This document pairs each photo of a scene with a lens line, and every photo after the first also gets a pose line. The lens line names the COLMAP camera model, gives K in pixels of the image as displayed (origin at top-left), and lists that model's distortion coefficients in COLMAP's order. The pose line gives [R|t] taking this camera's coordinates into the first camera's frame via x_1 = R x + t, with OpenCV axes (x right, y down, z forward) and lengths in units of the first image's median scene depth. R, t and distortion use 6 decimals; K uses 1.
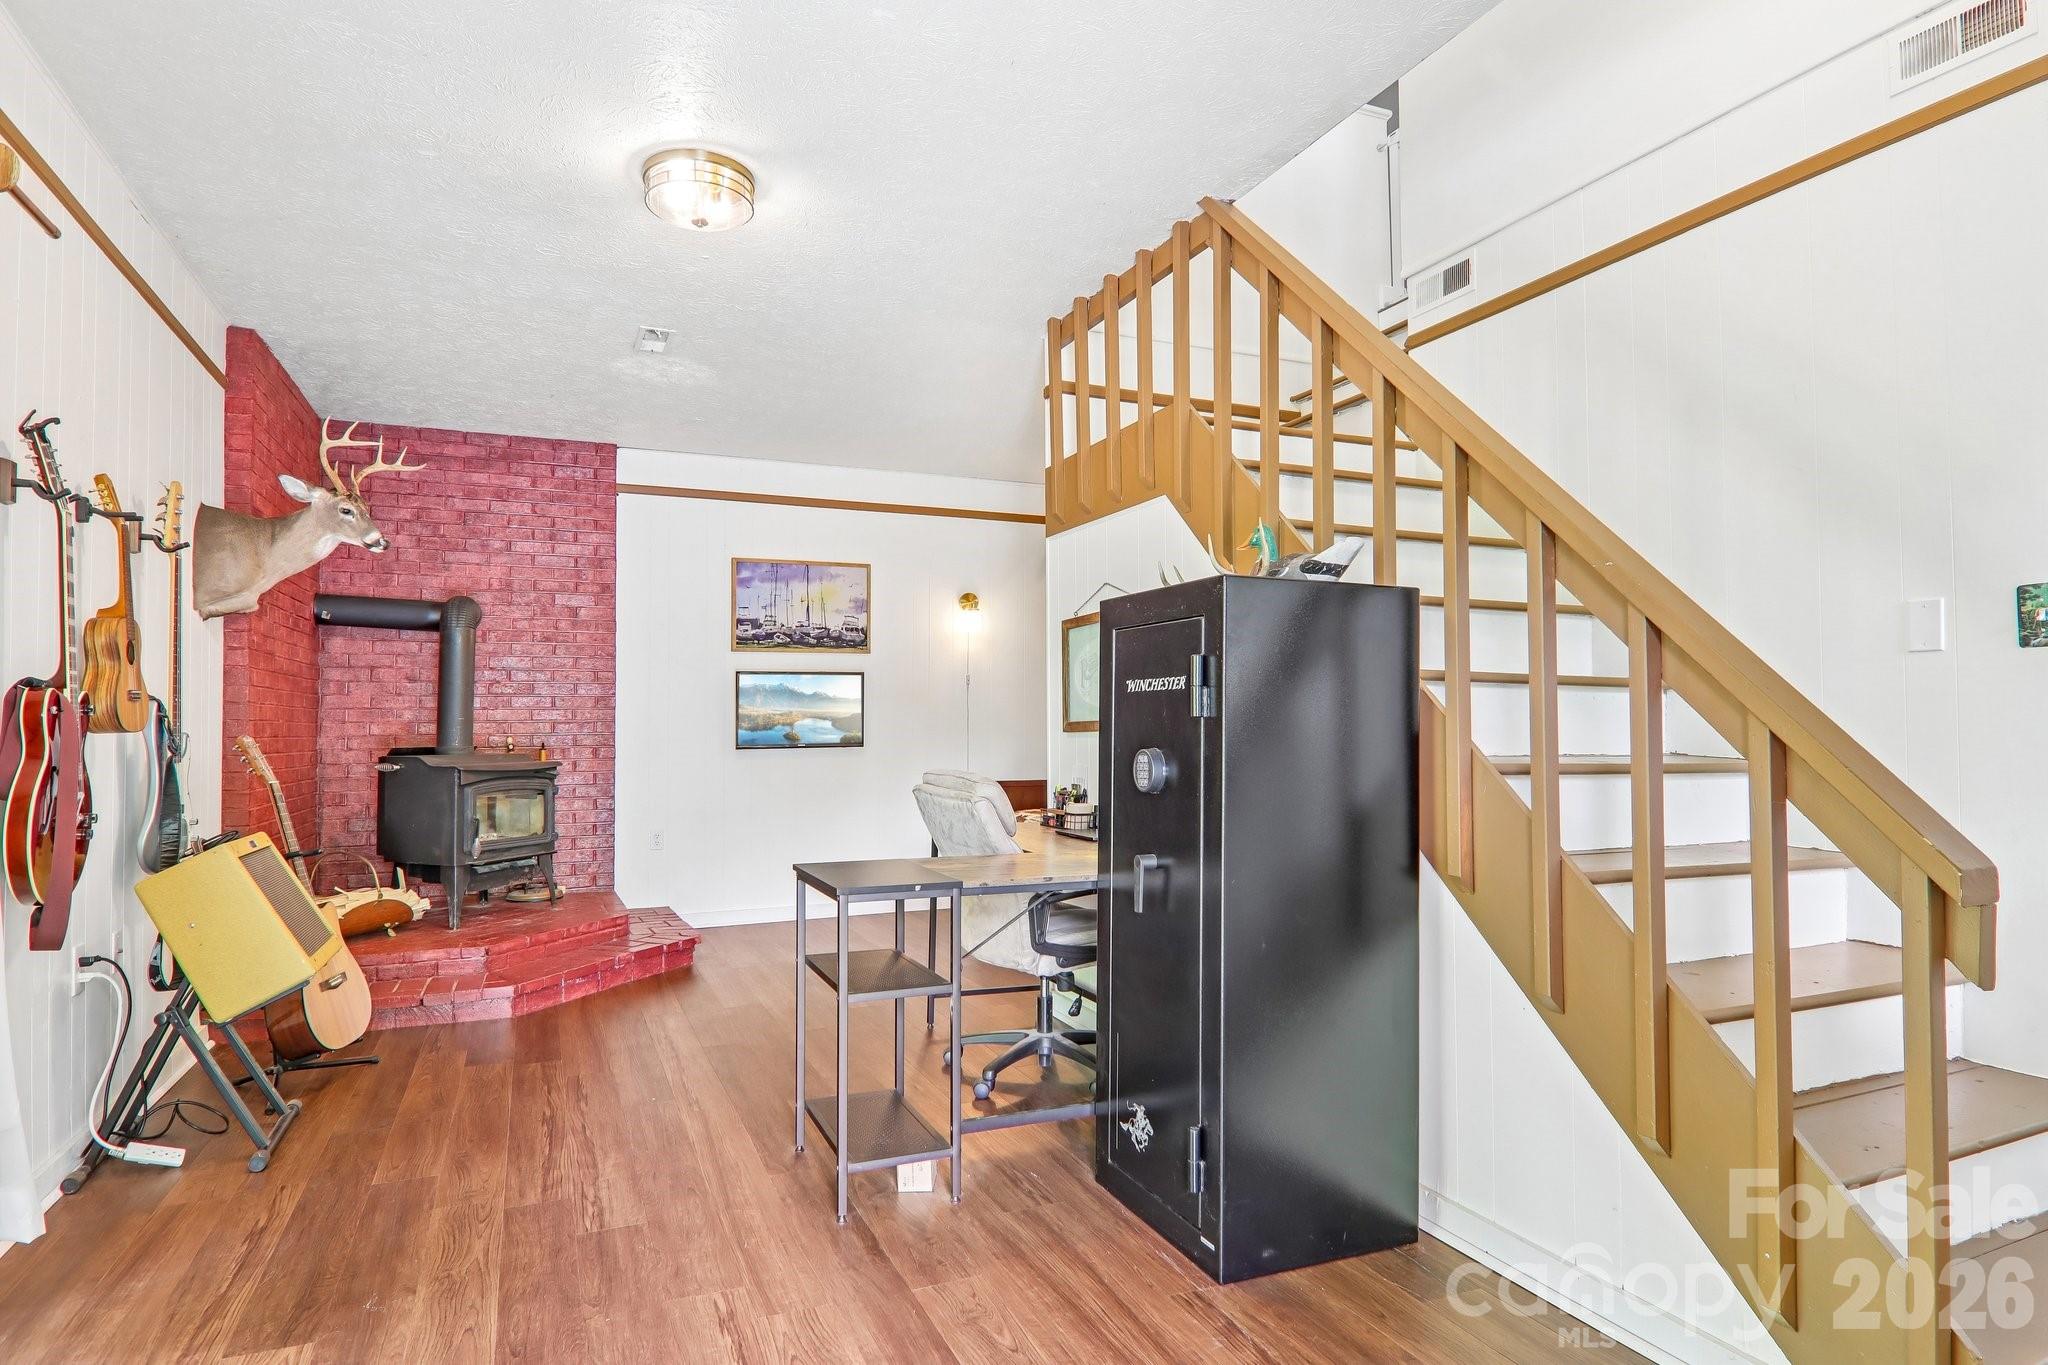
lens RADIAL K [[1144.3, 0, 1143.0], [0, 1144.3, 706.6], [0, 0, 1]] dist [0.001335, -0.016125]
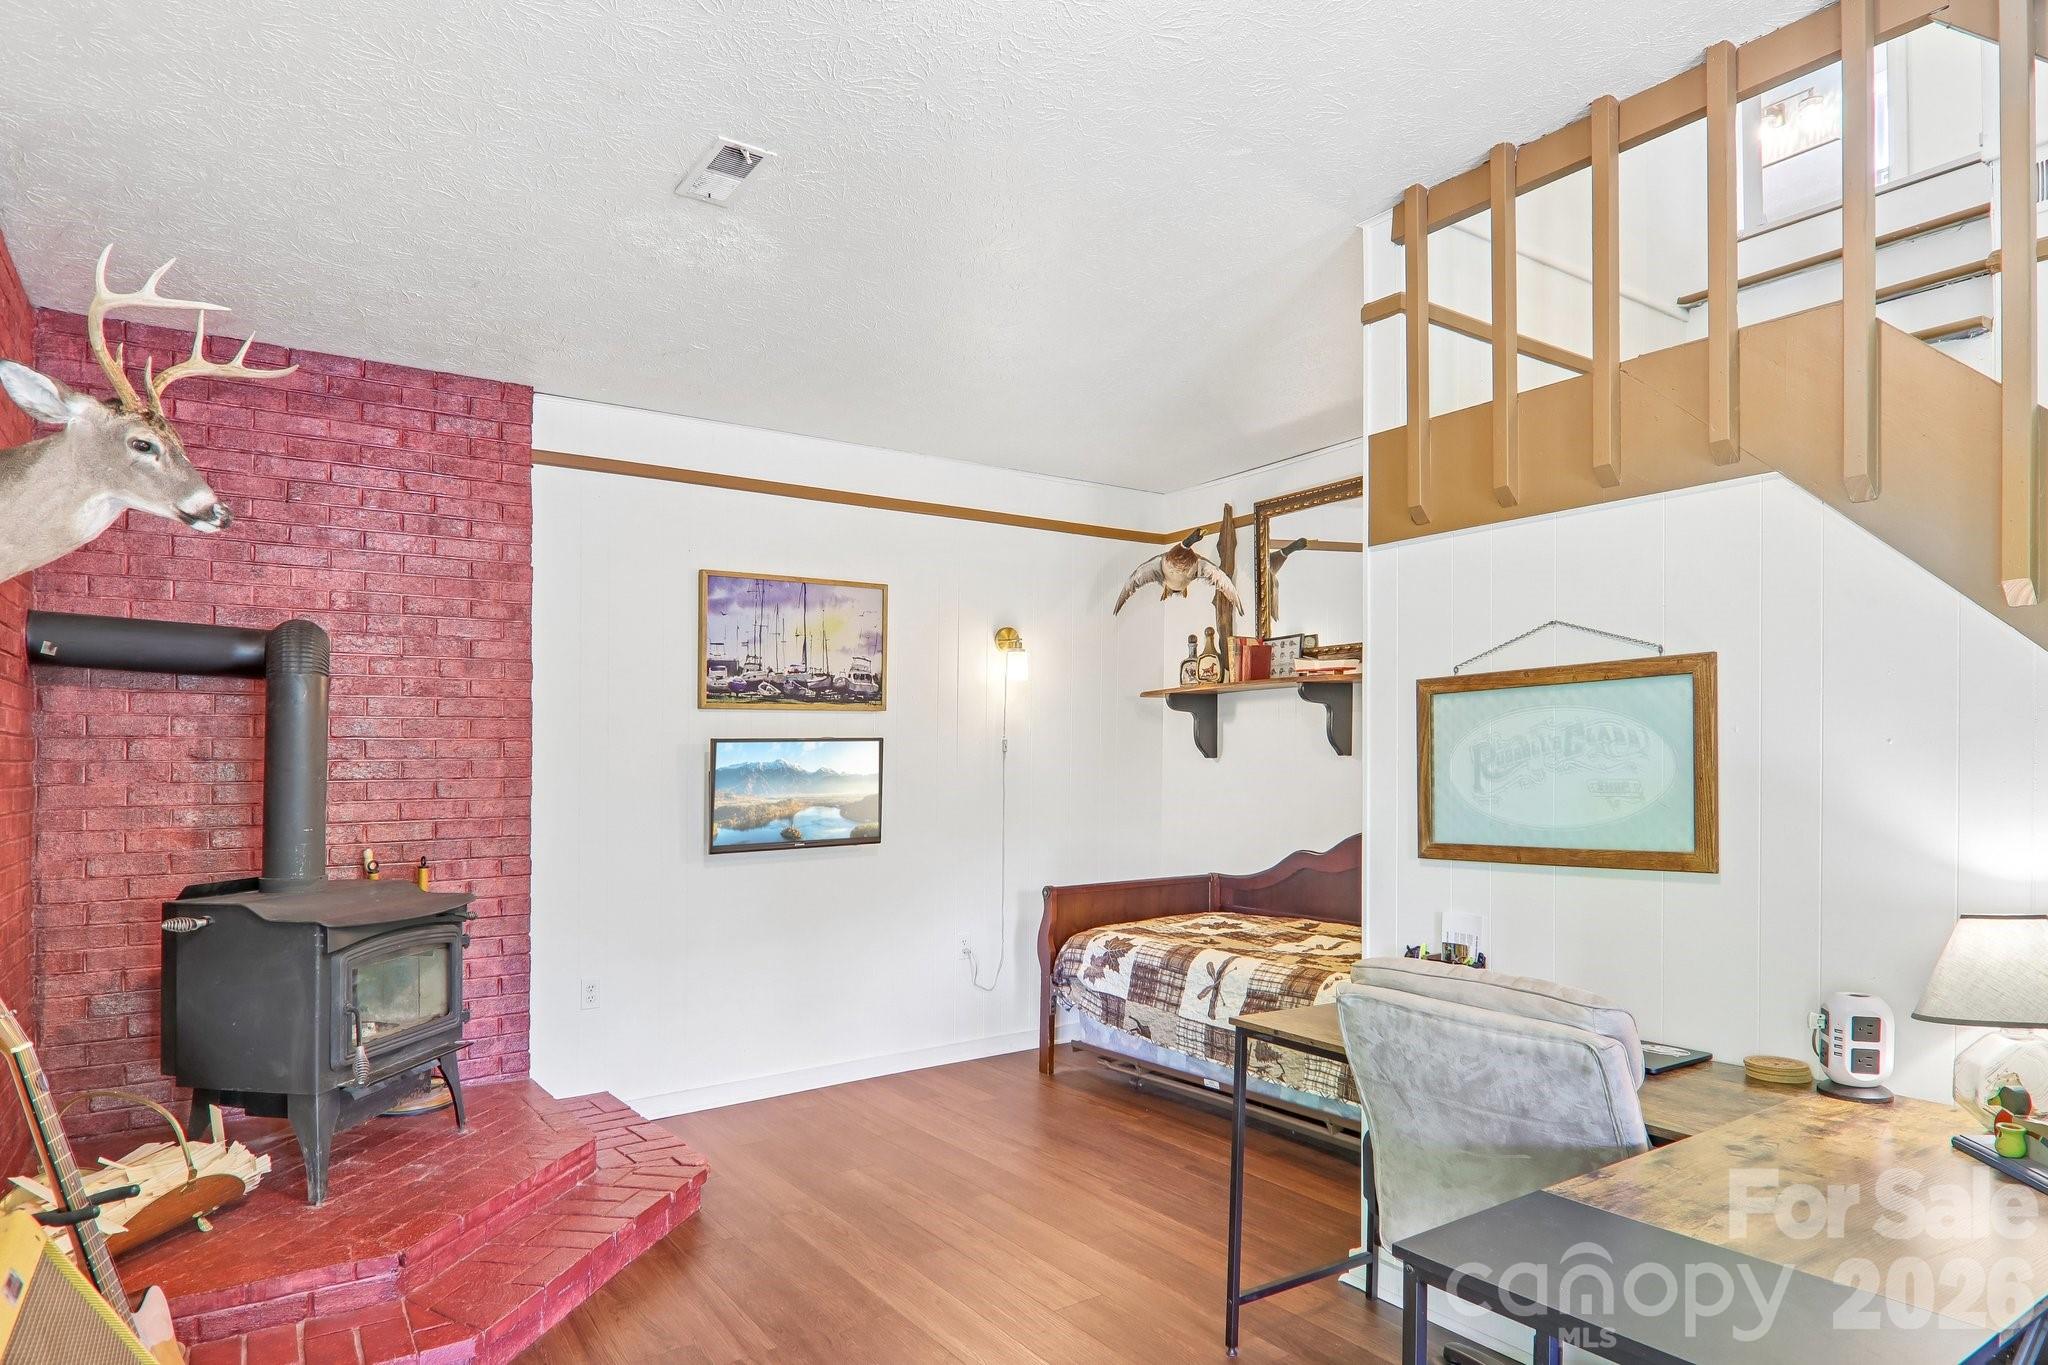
lens RADIAL K [[1144.3, 0, 1059.1], [0, 1144.3, 759.7], [0, 0, 1]] dist [0.001335, -0.016125]
pose [[0.987280, 0.000049, 0.158989, -0.286077], [-0.002734, 0.999857, 0.016668, -0.033195], [-0.158965, -0.016891, 0.987140, 0.333705]]
